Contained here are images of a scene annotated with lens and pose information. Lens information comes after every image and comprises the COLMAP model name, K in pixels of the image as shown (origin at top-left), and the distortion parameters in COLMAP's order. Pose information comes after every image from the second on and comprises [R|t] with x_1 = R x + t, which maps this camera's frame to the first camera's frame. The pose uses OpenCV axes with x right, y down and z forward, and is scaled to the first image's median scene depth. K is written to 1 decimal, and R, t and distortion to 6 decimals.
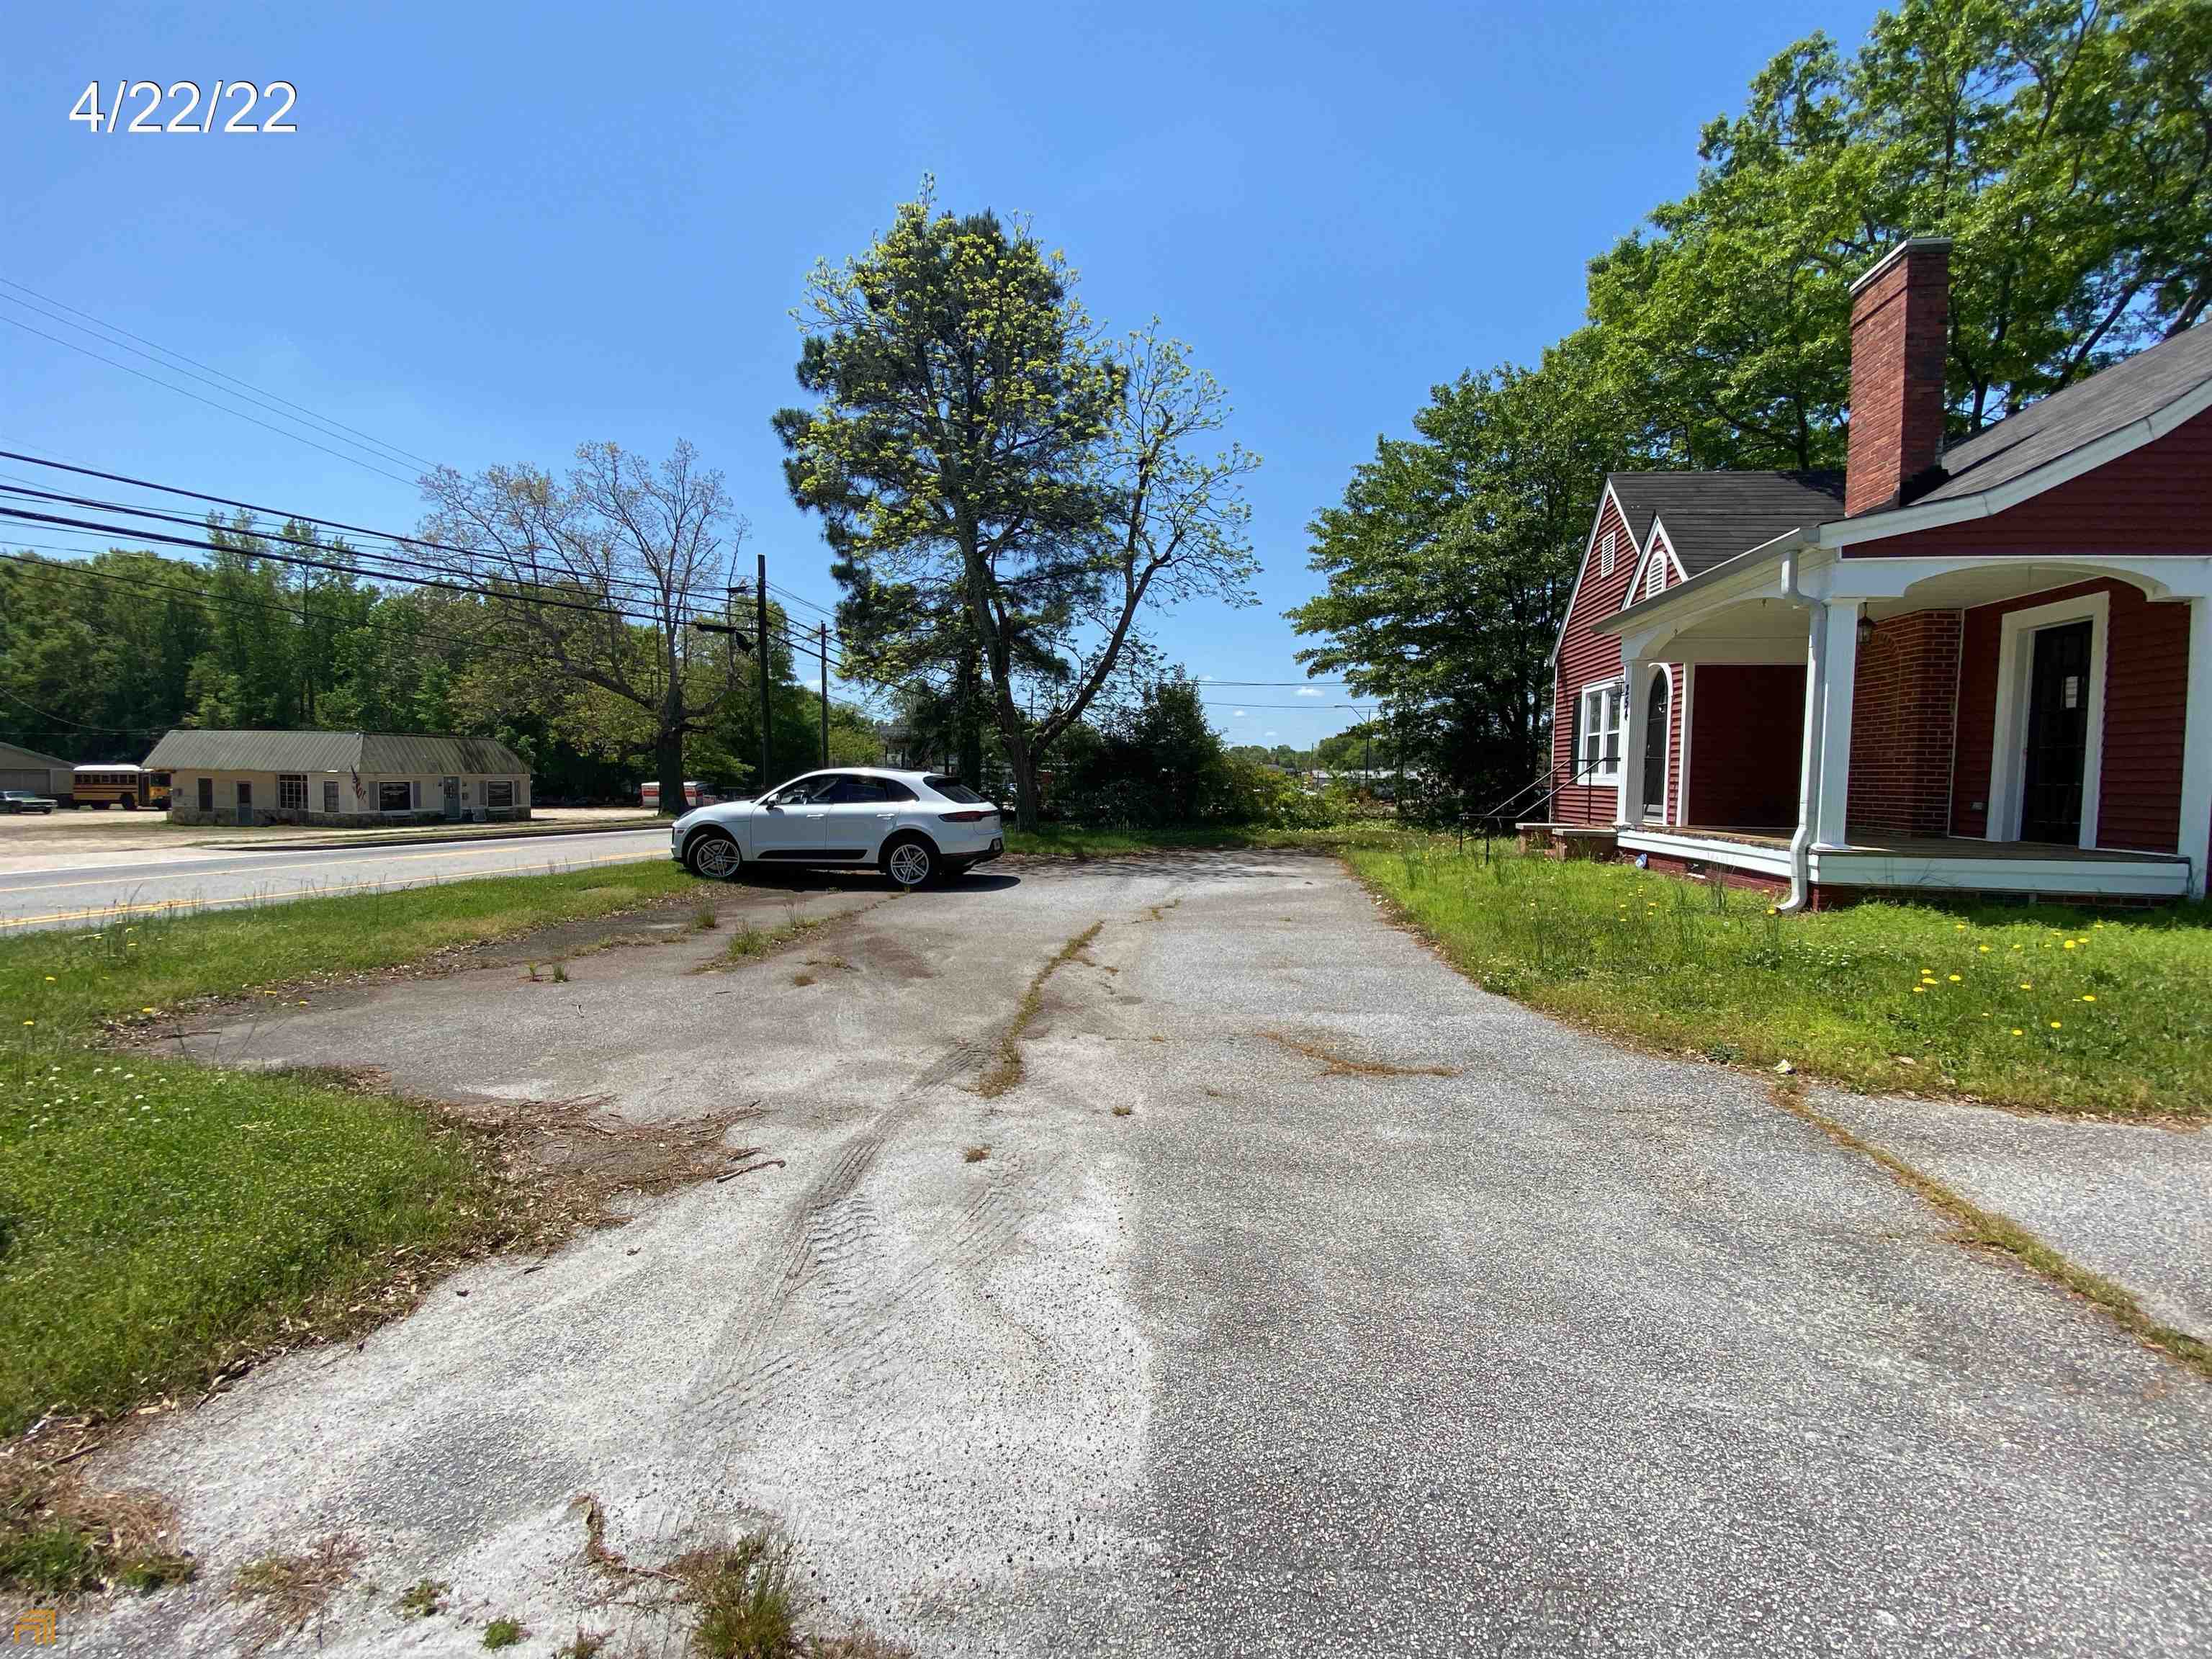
lens RADIAL K [[891.7, 0, 1085.6], [0, 891.7, 827.3], [0, 0, 1]] dist [-0.010345, -0.007284]
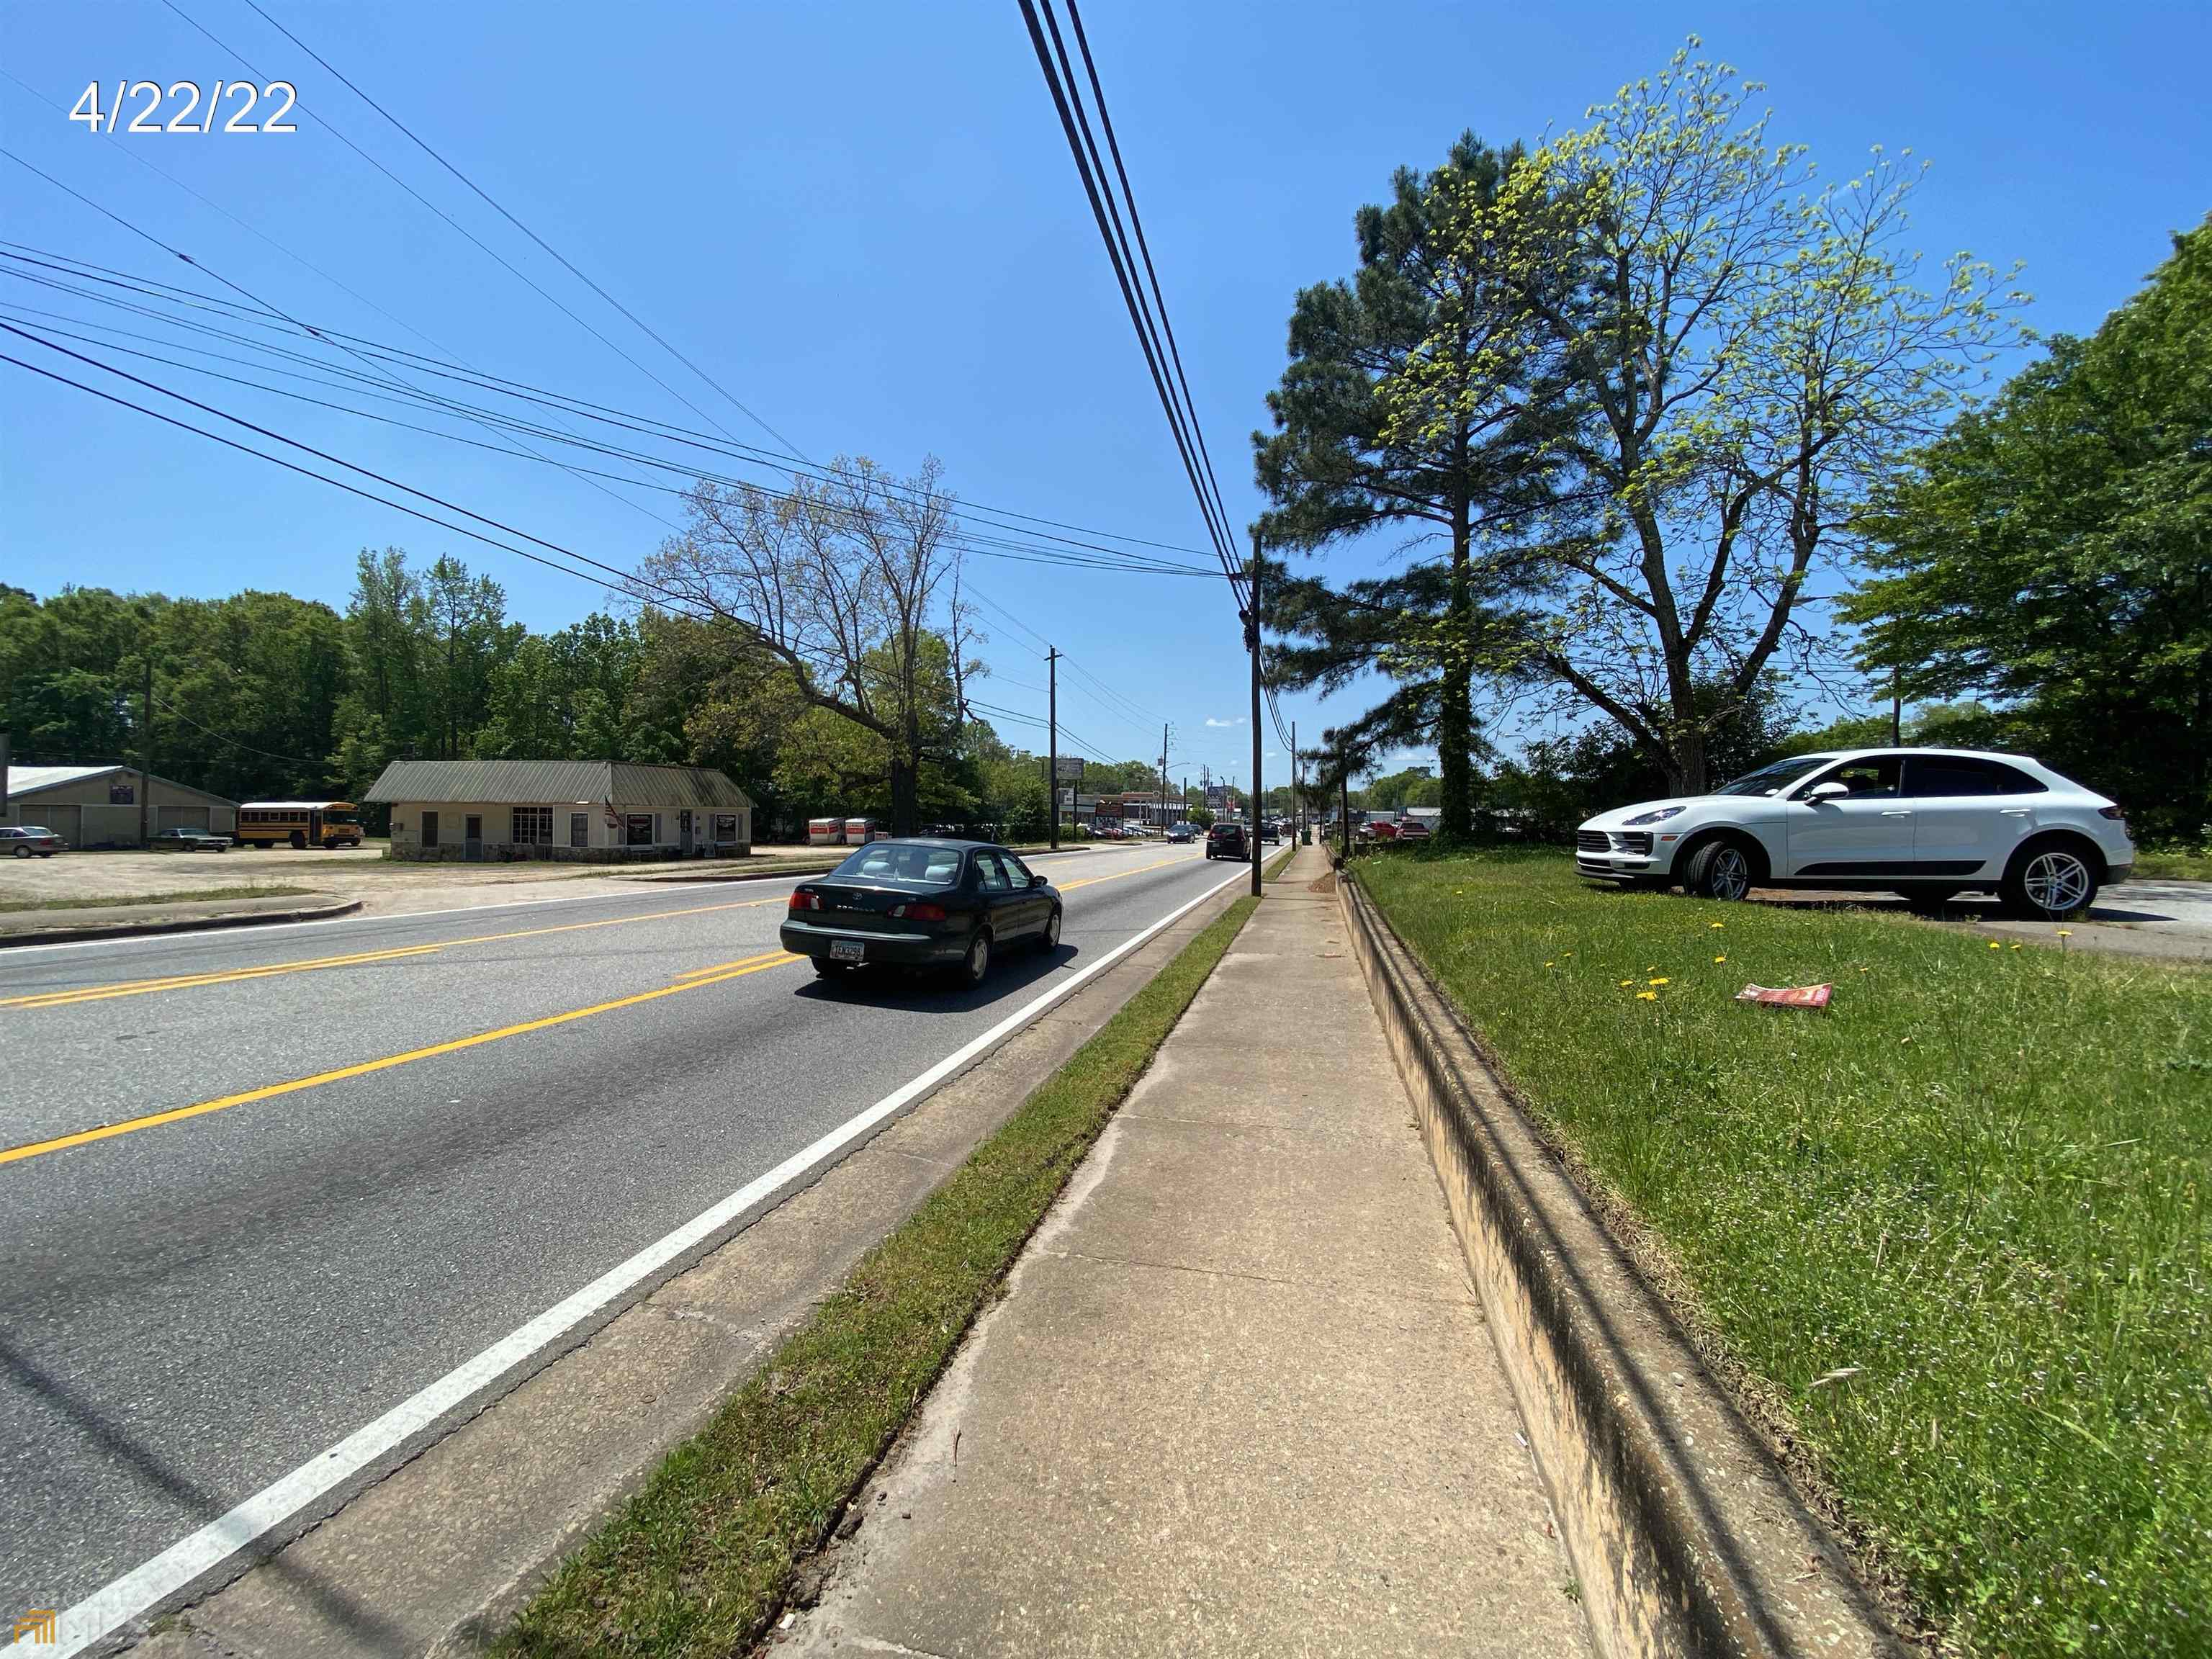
lens RADIAL K [[891.7, 0, 1110.9], [0, 891.7, 831.3], [0, 0, 1]] dist [-0.010345, -0.007284]
pose [[0.999670, -0.004950, -0.025204, -0.221859], [0.003869, 0.999077, -0.042778, 0.007028], [0.025392, 0.042666, 0.998767, 0.068553]]
